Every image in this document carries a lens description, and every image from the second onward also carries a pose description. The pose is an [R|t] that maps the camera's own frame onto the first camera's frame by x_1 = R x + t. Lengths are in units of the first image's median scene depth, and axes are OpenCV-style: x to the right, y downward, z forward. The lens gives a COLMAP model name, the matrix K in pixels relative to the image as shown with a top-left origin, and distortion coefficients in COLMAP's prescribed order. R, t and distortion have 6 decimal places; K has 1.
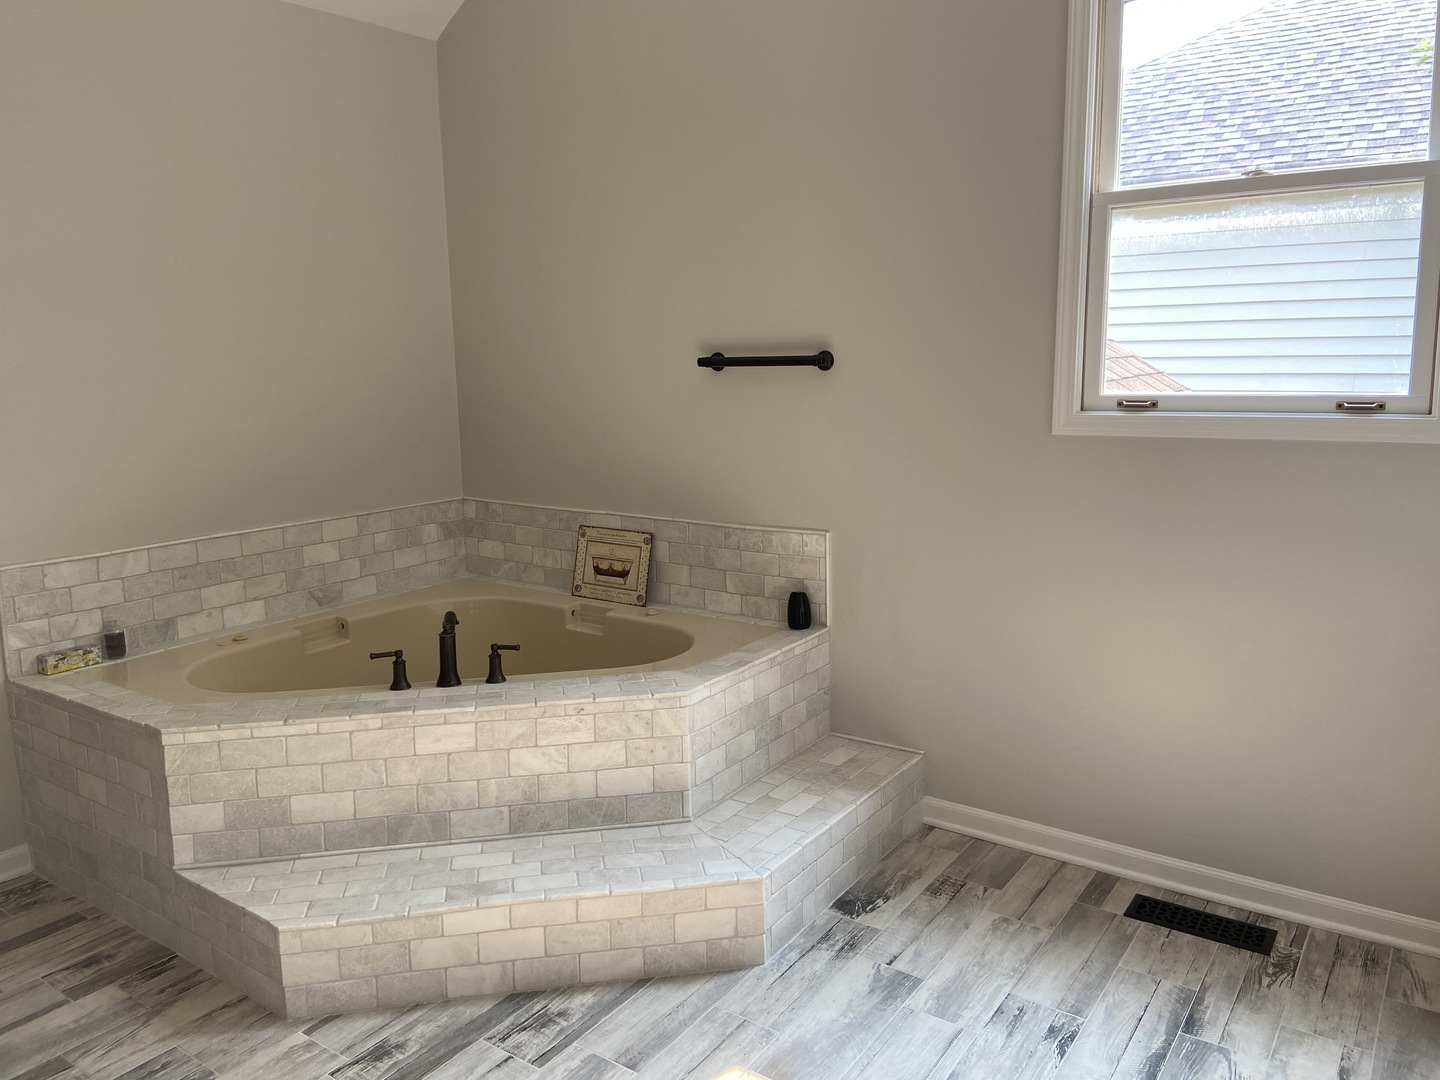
lens RADIAL K [[1087.8, 0, 710.4], [0, 1087.8, 518.1], [0, 0, 1]] dist [0.133437, -0.164026]
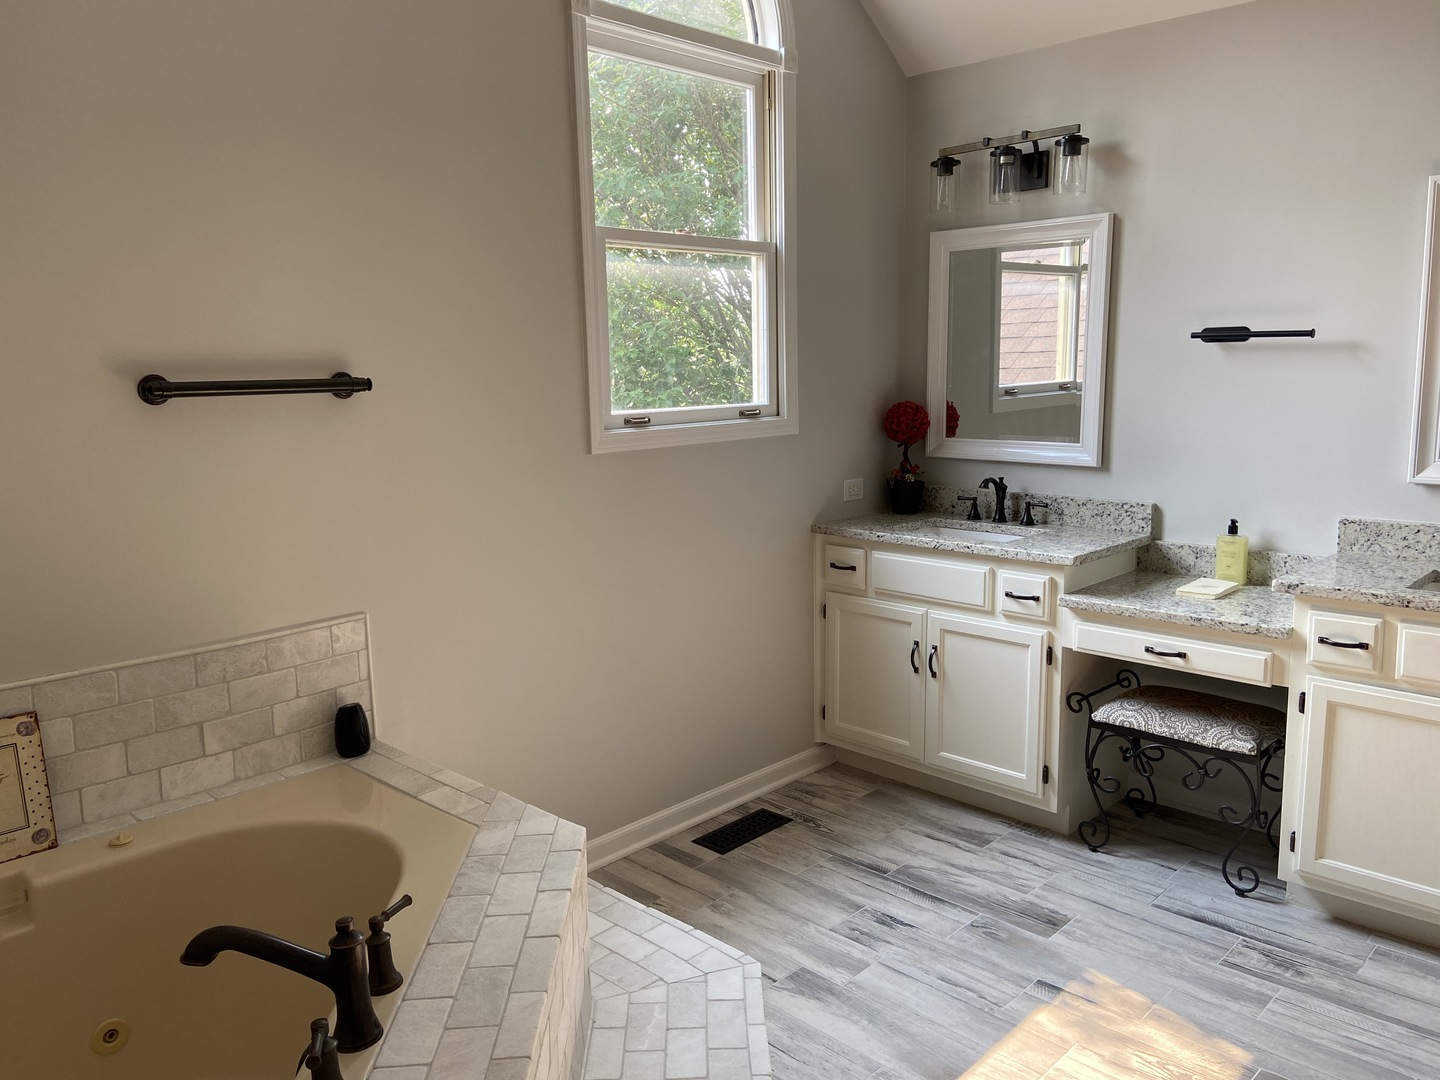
lens RADIAL K [[1087.8, 0, 710.4], [0, 1087.8, 518.1], [0, 0, 1]] dist [0.133437, -0.164026]
pose [[0.152319, -0.128594, 0.979930, -0.709324], [0.163828, 0.981068, 0.103278, -0.109186], [-0.974659, 0.144809, 0.170503, 0.760610]]
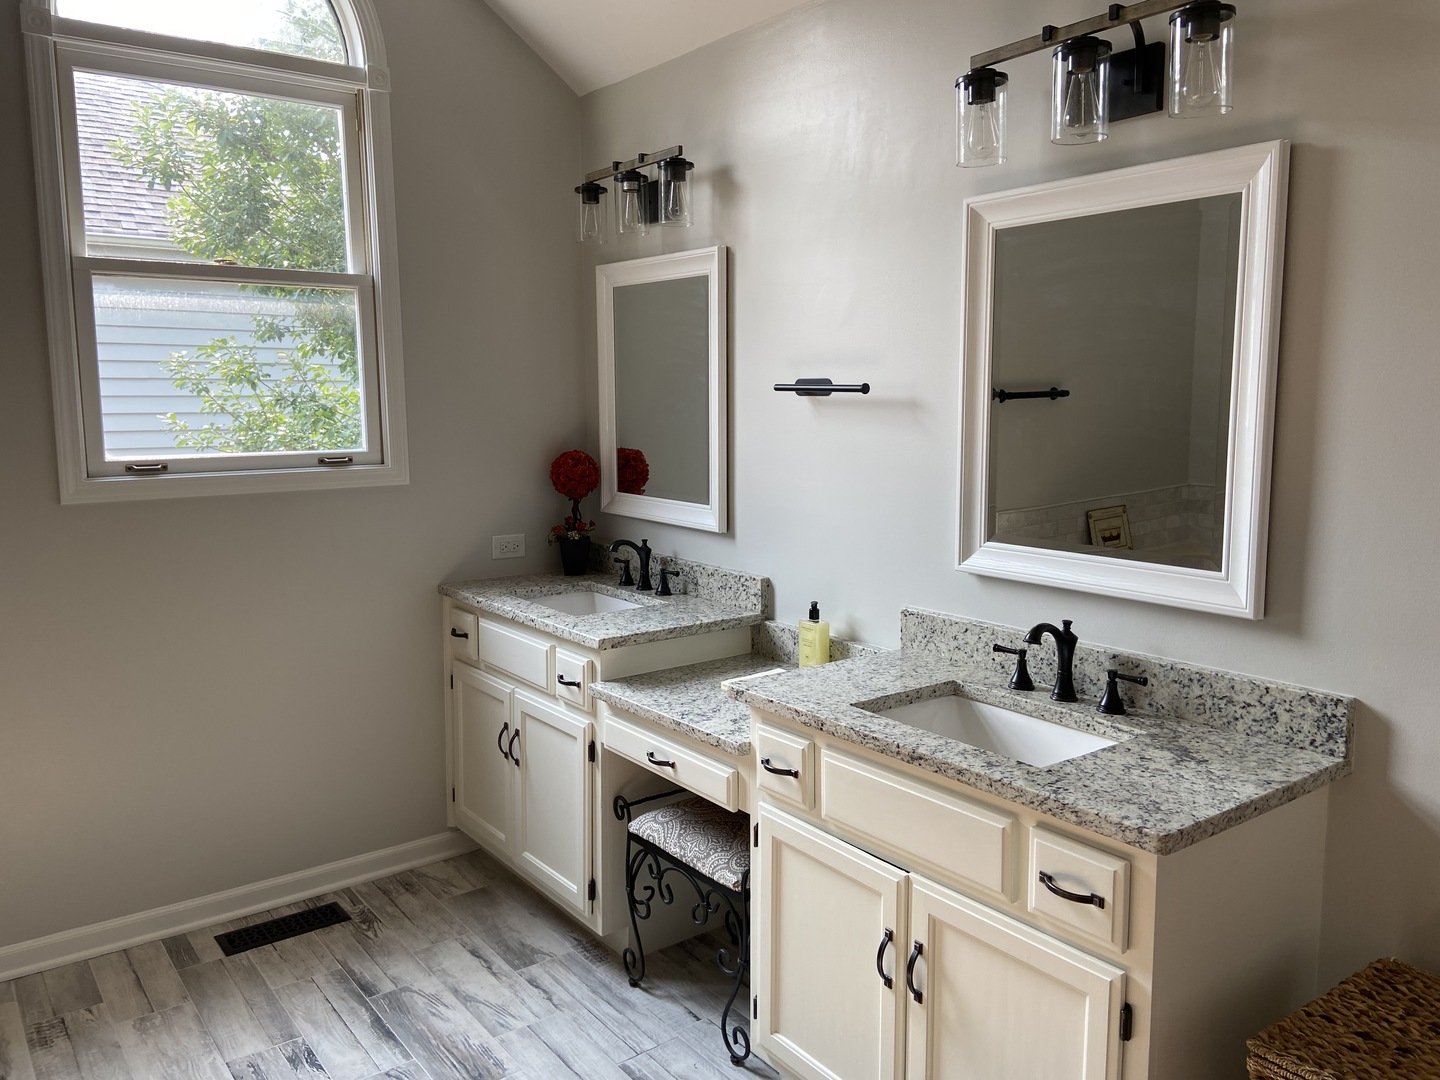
lens RADIAL K [[1087.8, 0, 710.4], [0, 1087.8, 518.1], [0, 0, 1]] dist [0.133437, -0.164026]
pose [[0.308494, -0.097406, 0.946226, -0.433088], [0.143903, 0.988073, 0.054798, -0.039549], [-0.940278, 0.119260, 0.318832, 0.192645]]
